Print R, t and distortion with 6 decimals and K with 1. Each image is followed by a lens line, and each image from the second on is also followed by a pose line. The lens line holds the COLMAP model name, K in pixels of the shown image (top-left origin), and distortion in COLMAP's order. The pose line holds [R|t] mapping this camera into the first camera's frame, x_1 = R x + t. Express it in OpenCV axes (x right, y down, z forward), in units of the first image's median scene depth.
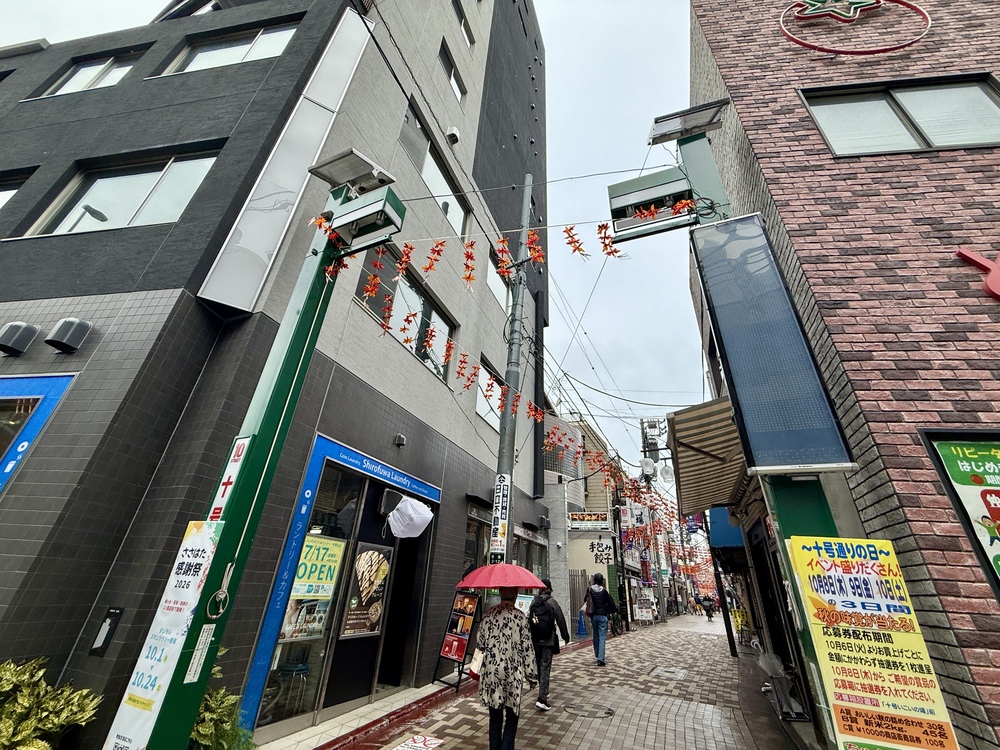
lens RADIAL K [[399.1, 0, 494.1], [0, 399.1, 370.4], [0, 0, 1]] dist [0.000764, 0.000170]
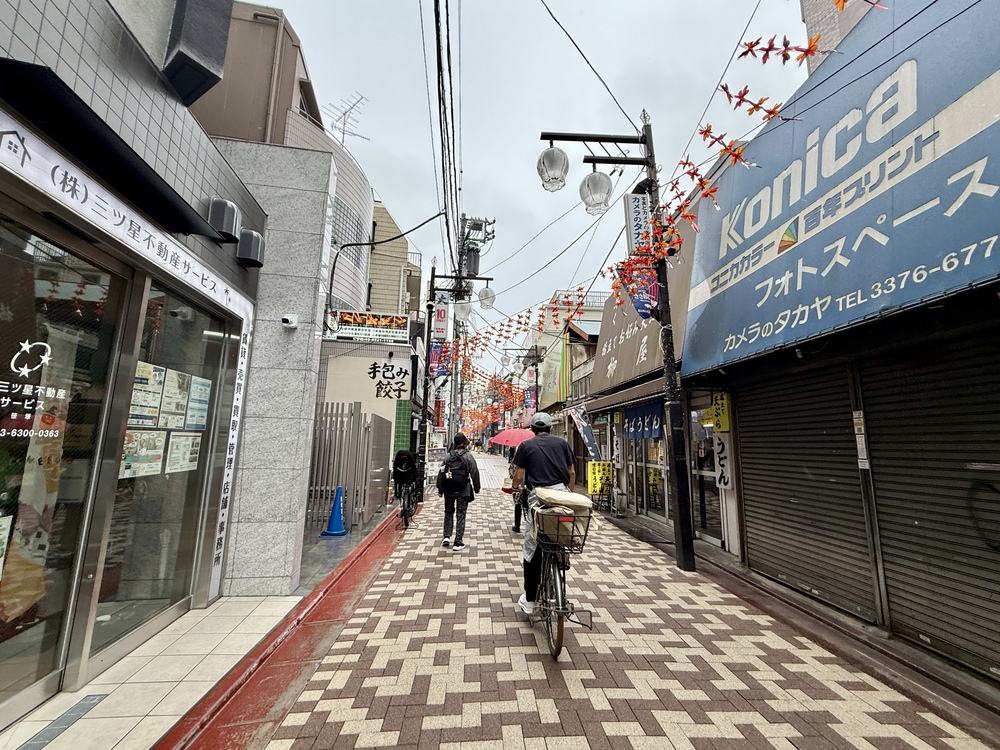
lens RADIAL K [[399.1, 0, 493.6], [0, 399.1, 375.5], [0, 0, 1]] dist [0.000764, 0.000170]
pose [[0.852080, 0.045984, 0.521388, 0.101879], [-0.225246, 0.931390, 0.285965, 0.256944], [-0.472466, -0.361106, 0.803976, 0.484454]]
